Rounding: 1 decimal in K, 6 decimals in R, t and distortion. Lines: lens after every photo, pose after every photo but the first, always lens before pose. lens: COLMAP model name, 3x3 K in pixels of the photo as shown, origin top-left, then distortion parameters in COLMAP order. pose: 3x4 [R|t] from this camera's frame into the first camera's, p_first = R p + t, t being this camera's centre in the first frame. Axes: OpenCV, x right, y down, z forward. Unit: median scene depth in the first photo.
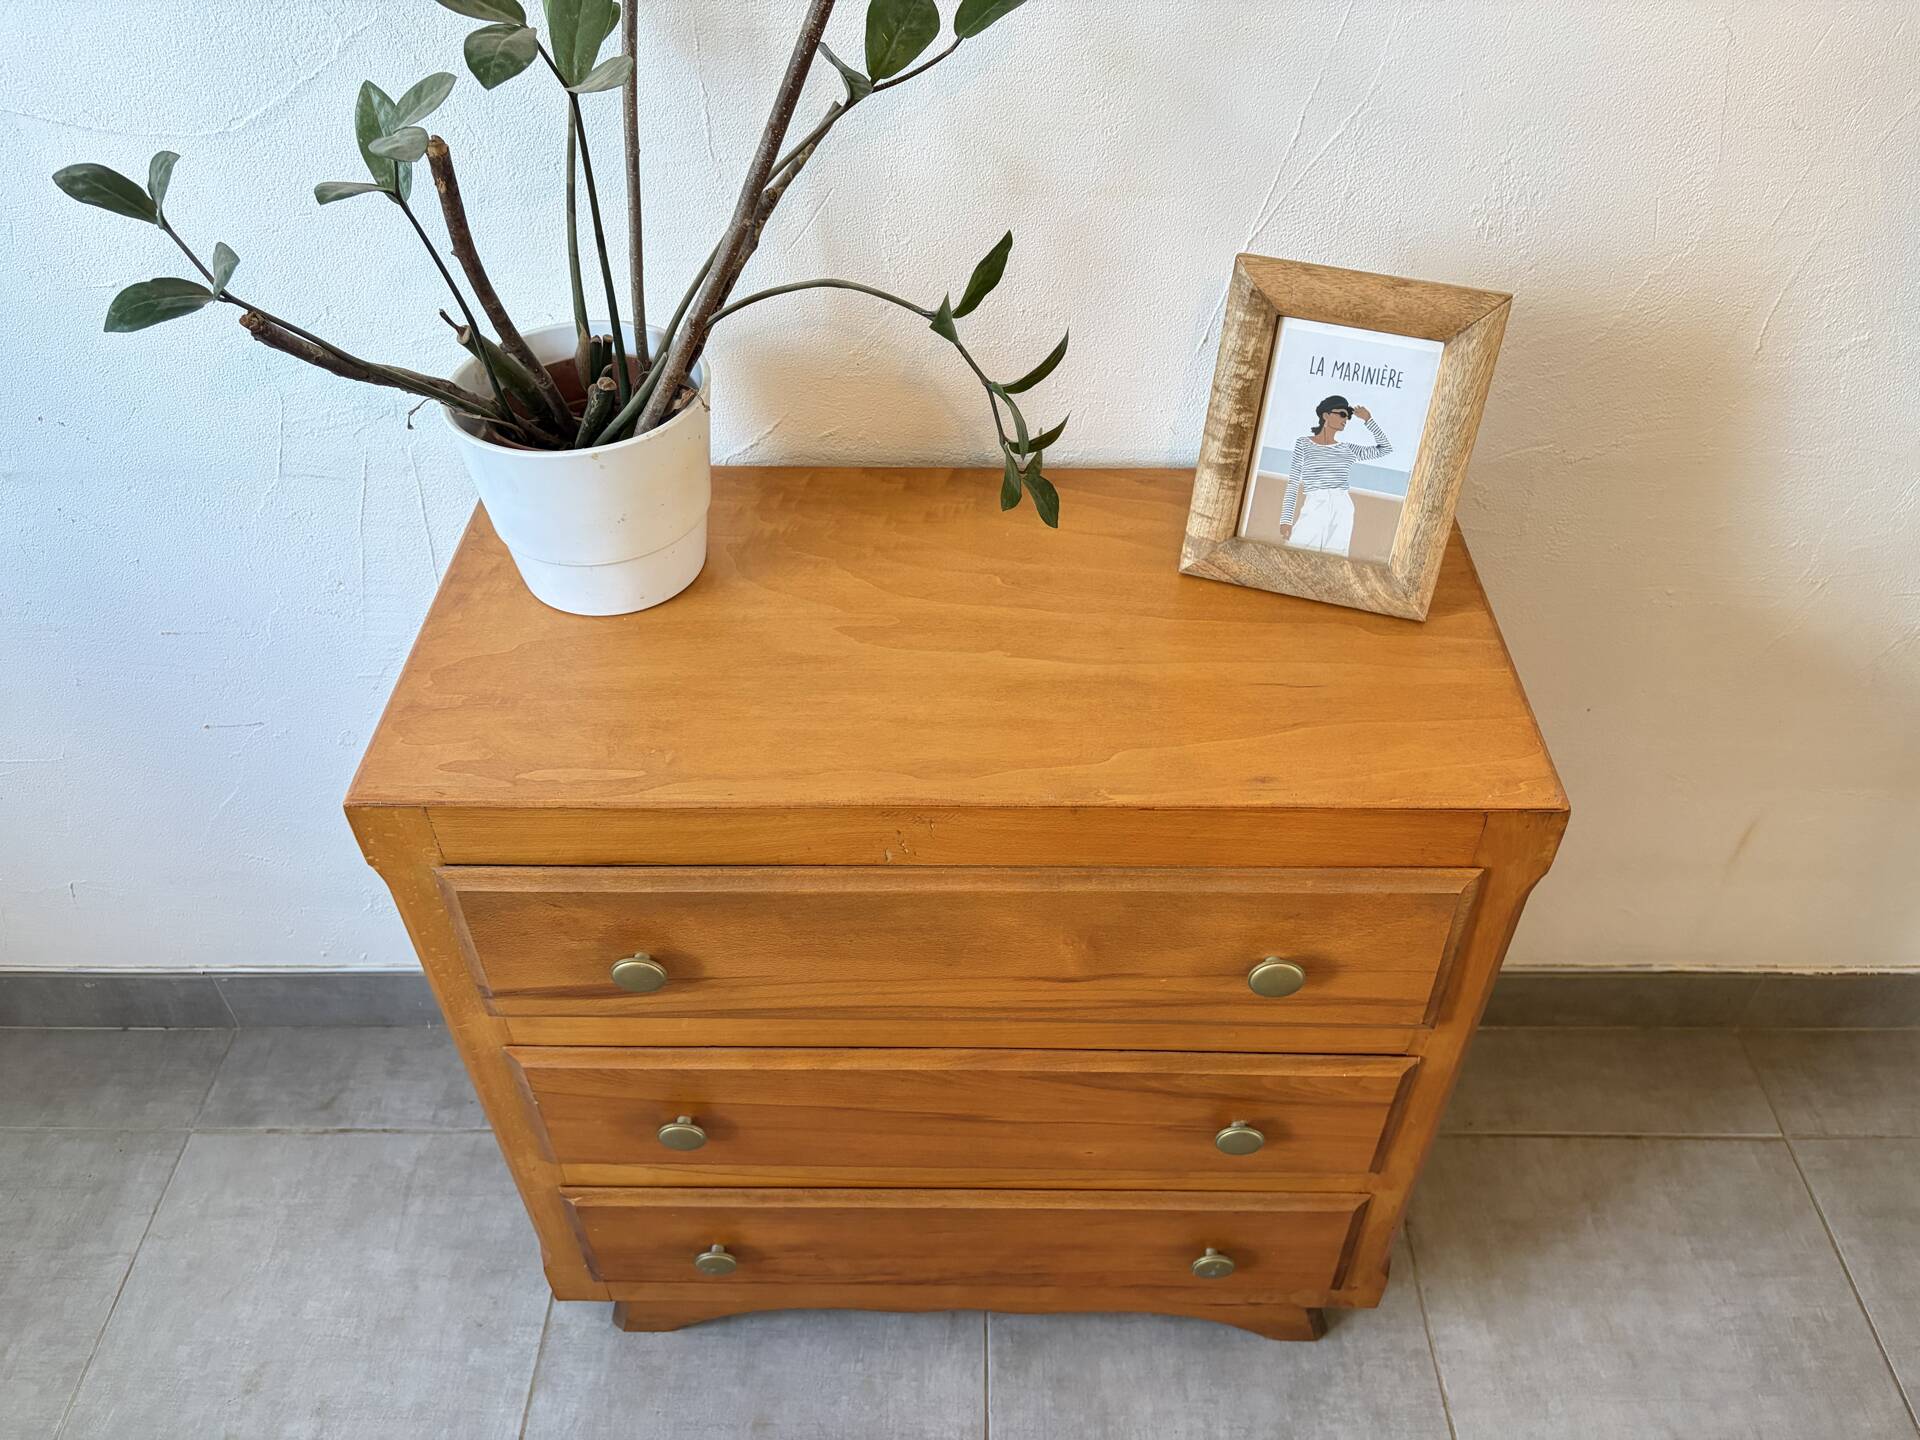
lens RADIAL K [[1477.6, 0, 985.7], [0, 1477.6, 737.2], [0, 0, 1]] dist [0.043834, -0.076225]
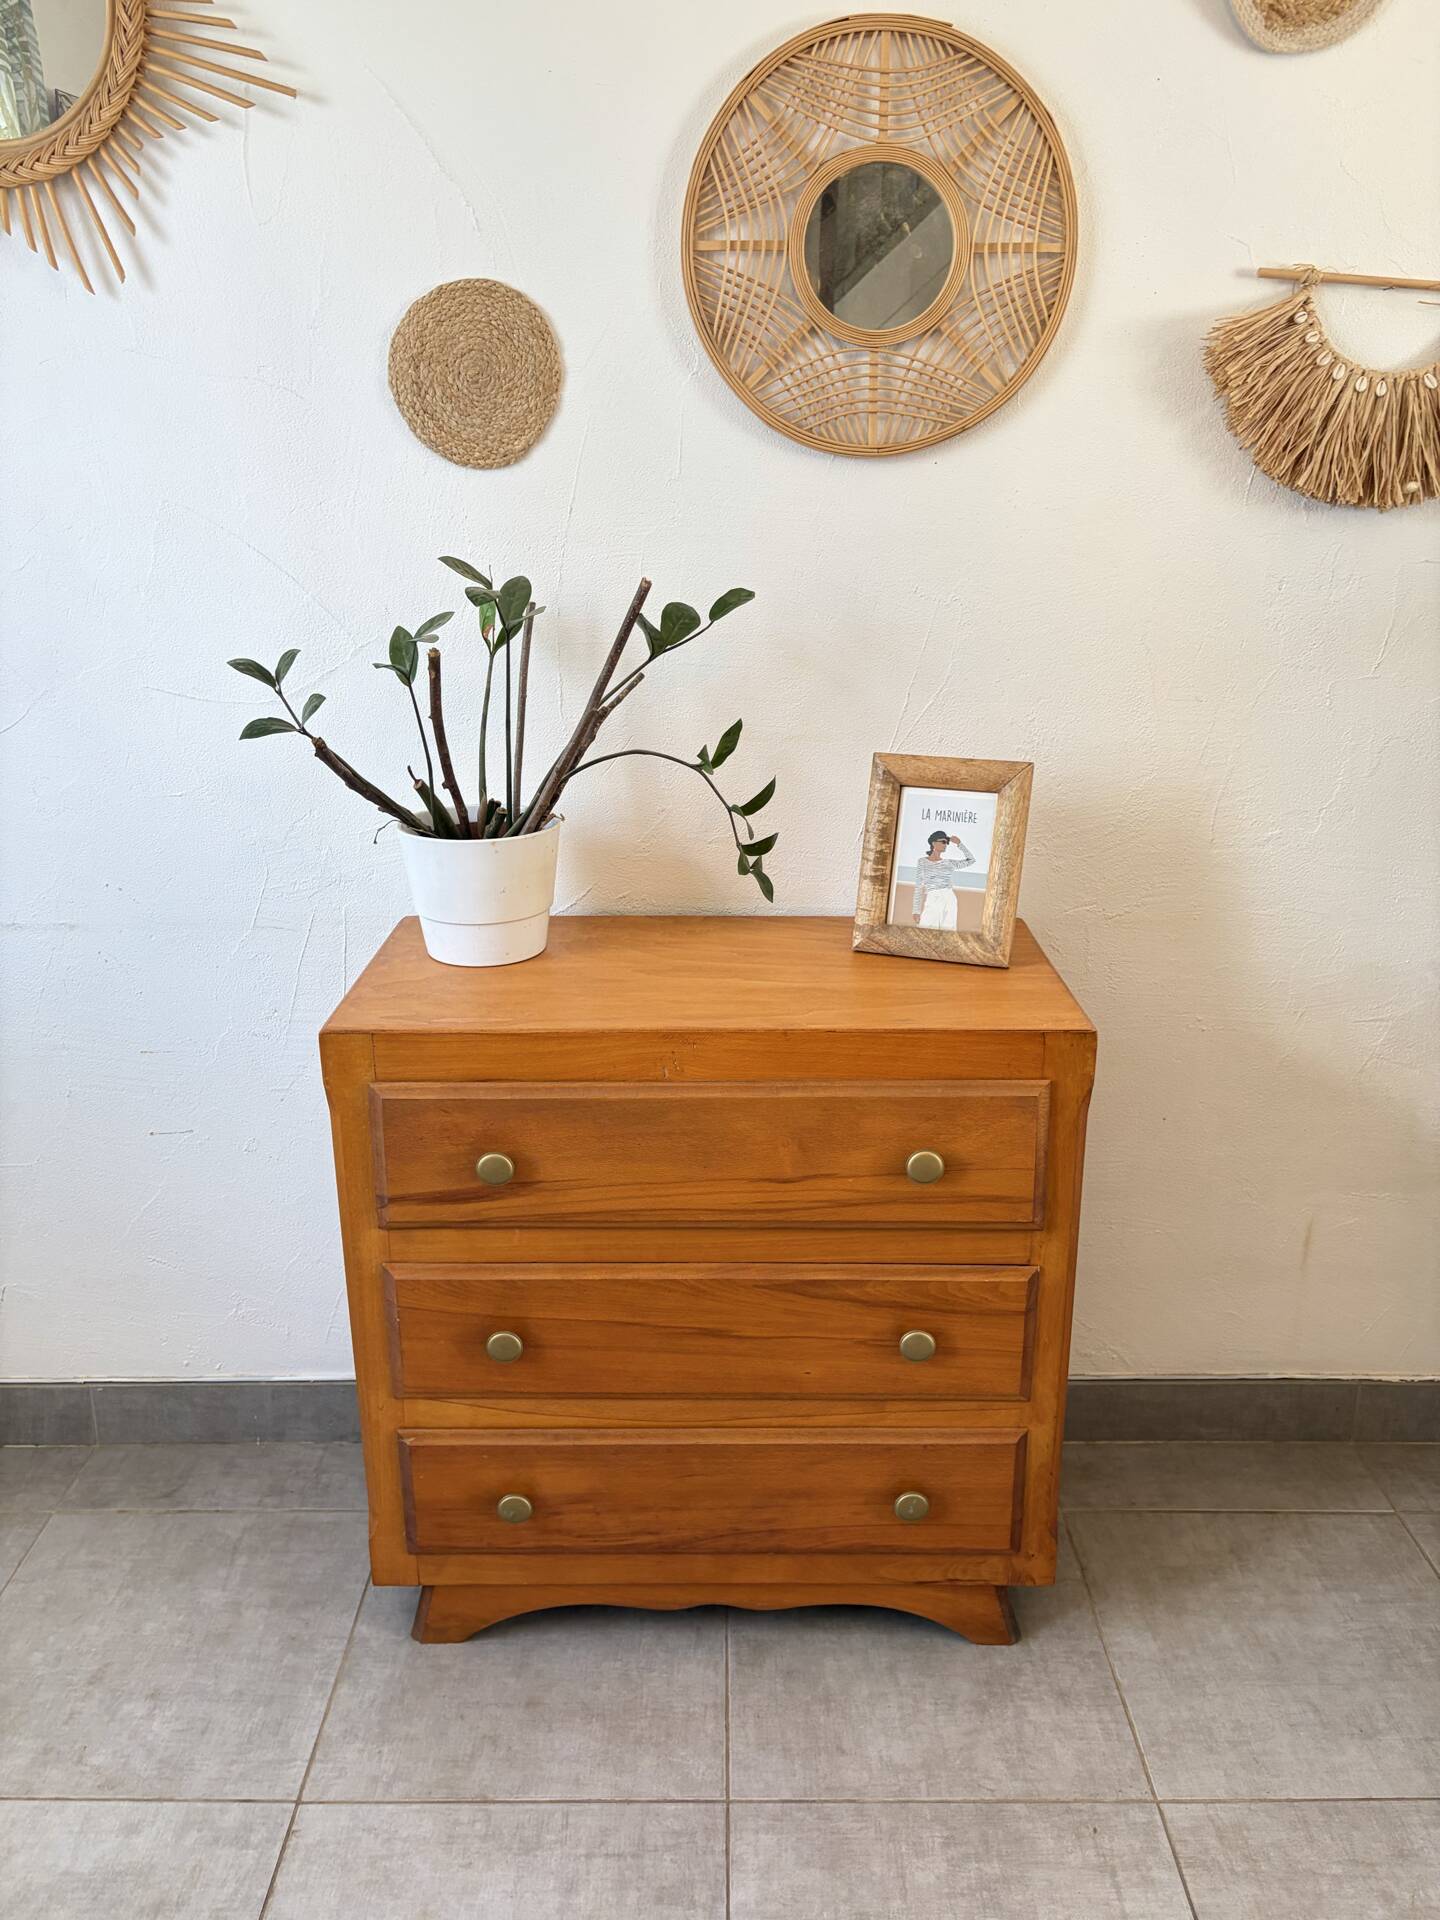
lens RADIAL K [[1442.9, 0, 729.6], [0, 1442.9, 944.9], [0, 0, 1]] dist [0.053606, -0.070175]
pose [[0.999919, 0.000554, 0.012691, -0.016863], [0.004931, 0.903801, -0.427926, 0.552724], [-0.011707, 0.427954, 0.903725, -0.384371]]
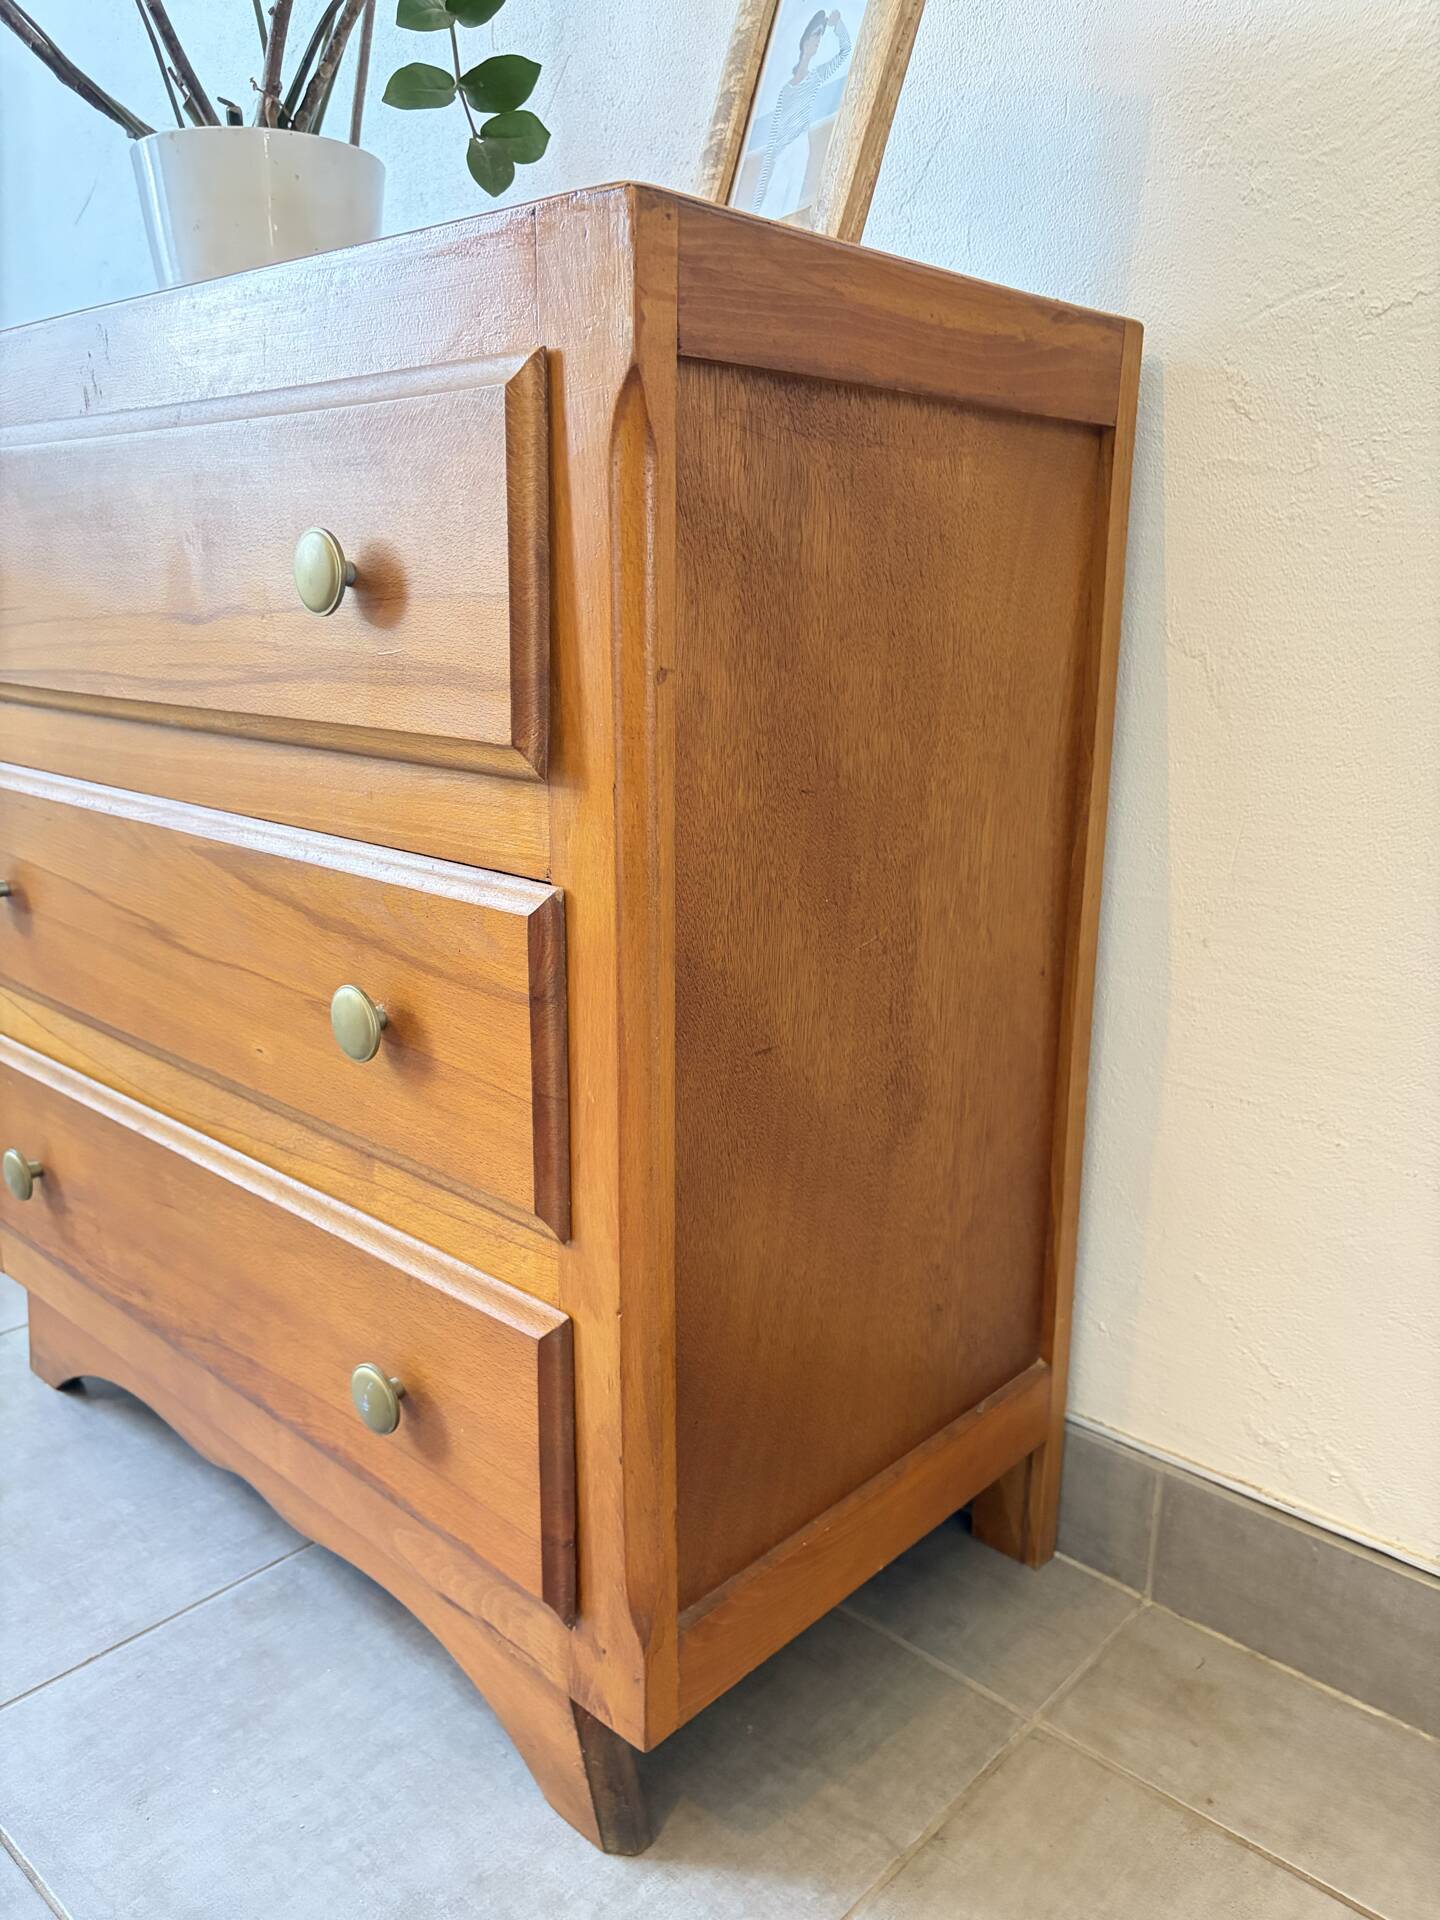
lens RADIAL K [[1465.0, 0, 719.5], [0, 1465.0, 966.4], [0, 0, 1]] dist [0.055231, -0.072046]
pose [[0.744298, 0.178757, -0.643480, 0.737603], [-0.465217, 0.830064, -0.307517, 0.403531], [0.479159, 0.528242, 0.700976, 0.686471]]
